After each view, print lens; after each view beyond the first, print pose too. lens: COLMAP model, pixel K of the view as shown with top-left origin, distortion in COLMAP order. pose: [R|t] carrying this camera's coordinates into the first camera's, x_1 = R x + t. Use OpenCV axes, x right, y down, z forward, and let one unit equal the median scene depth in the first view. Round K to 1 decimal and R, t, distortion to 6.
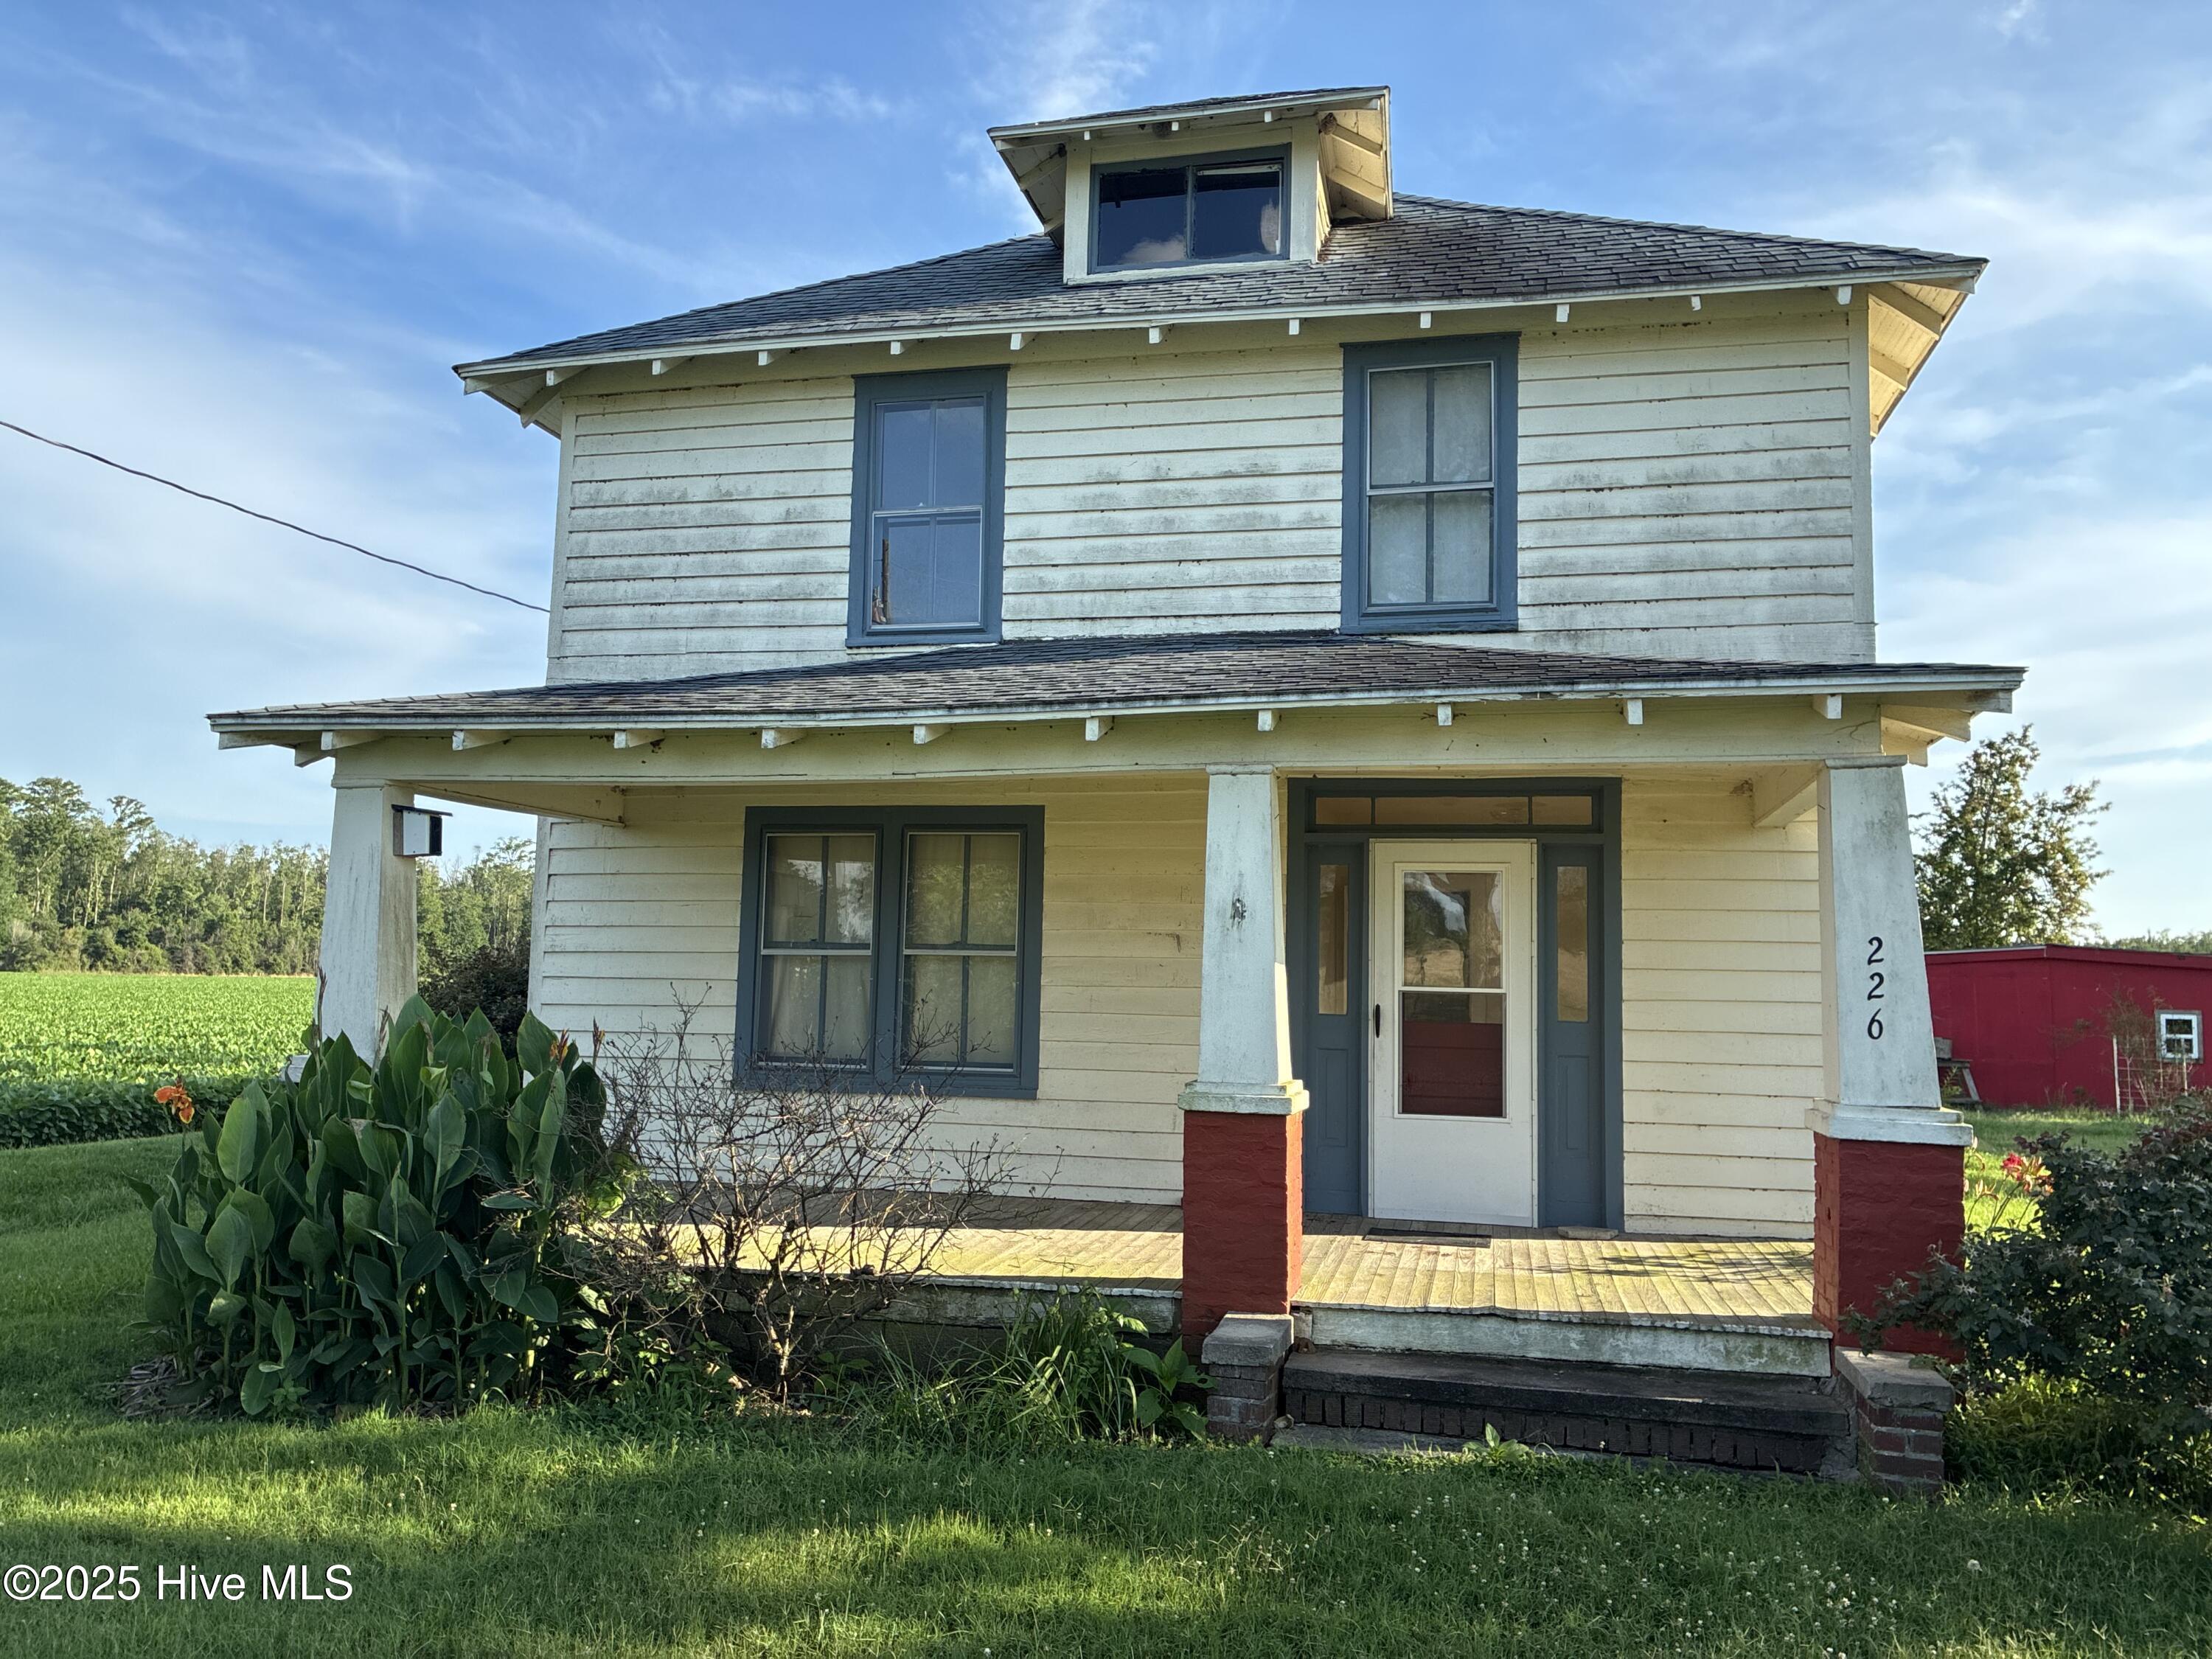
lens RADIAL K [[1678.8, 0, 1106.5], [0, 1678.8, 819.7], [0, 0, 1]] dist [0.049718, -0.067955]
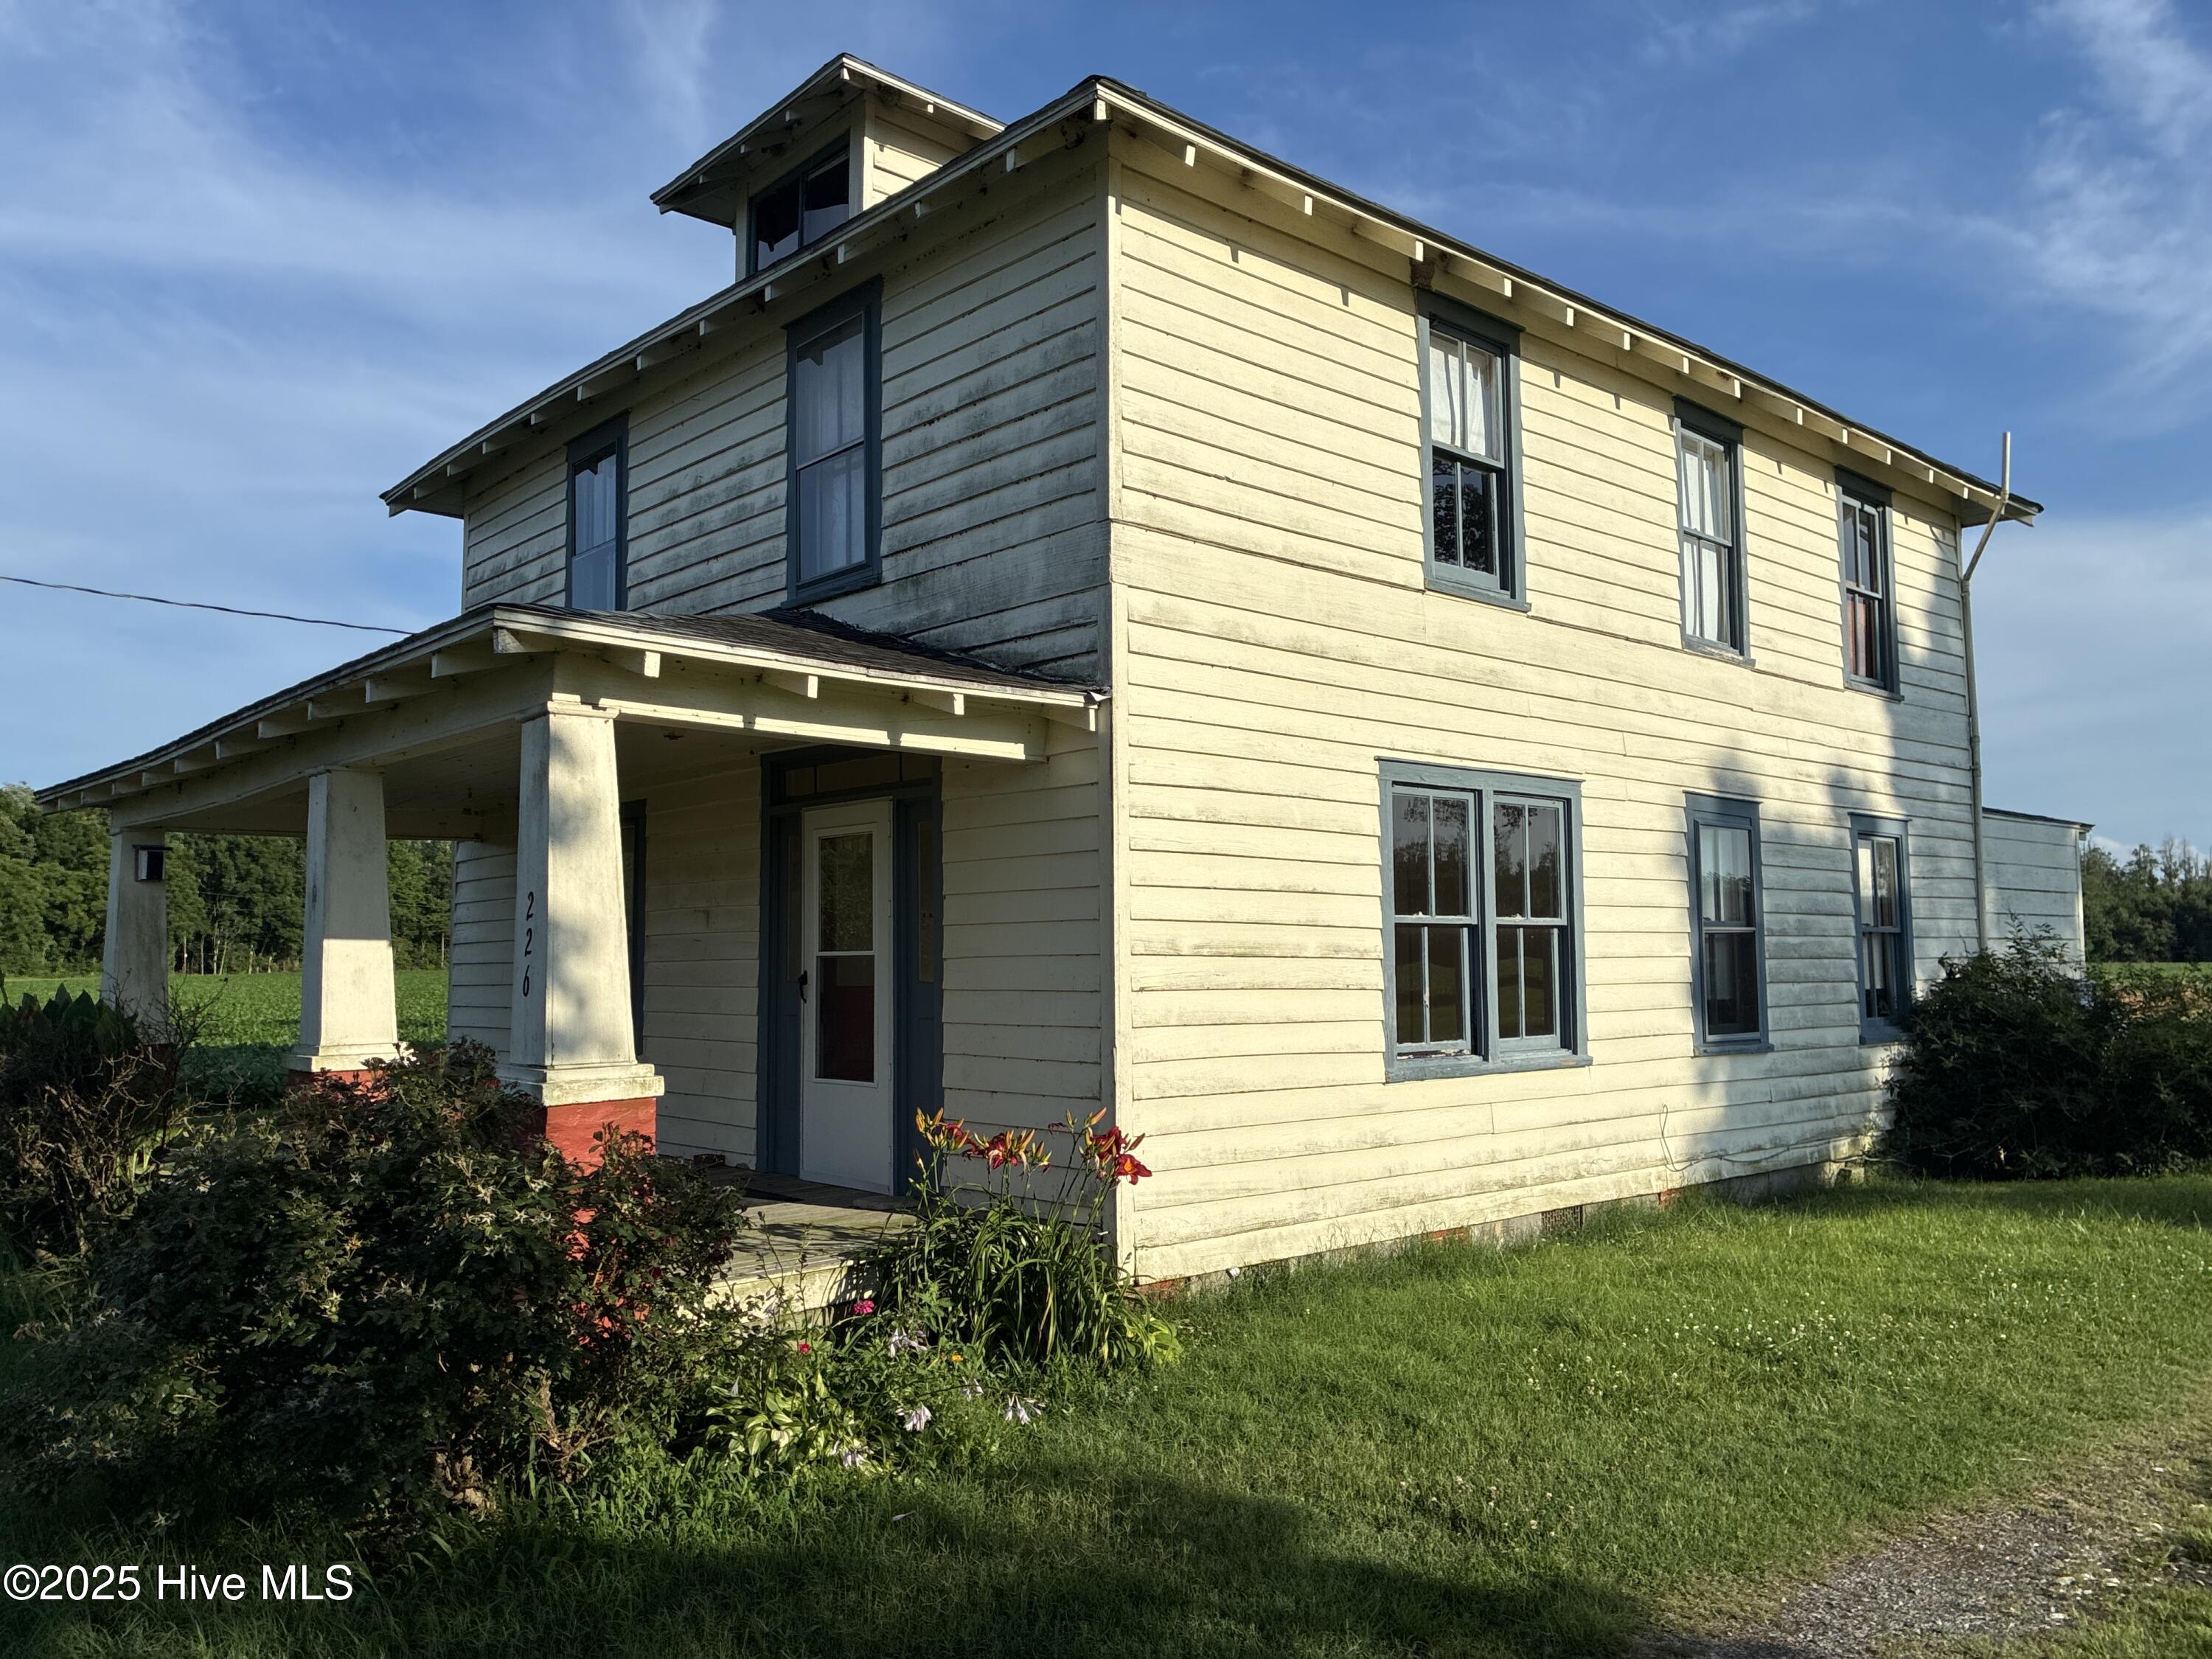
lens RADIAL K [[1678.8, 0, 1105.3], [0, 1678.8, 830.3], [0, 0, 1]] dist [0.049718, -0.067955]
pose [[0.793421, -0.058775, -0.605829, 0.882012], [0.070090, 0.997528, -0.004982, 0.041586], [0.604624, -0.038510, 0.795579, 0.286419]]
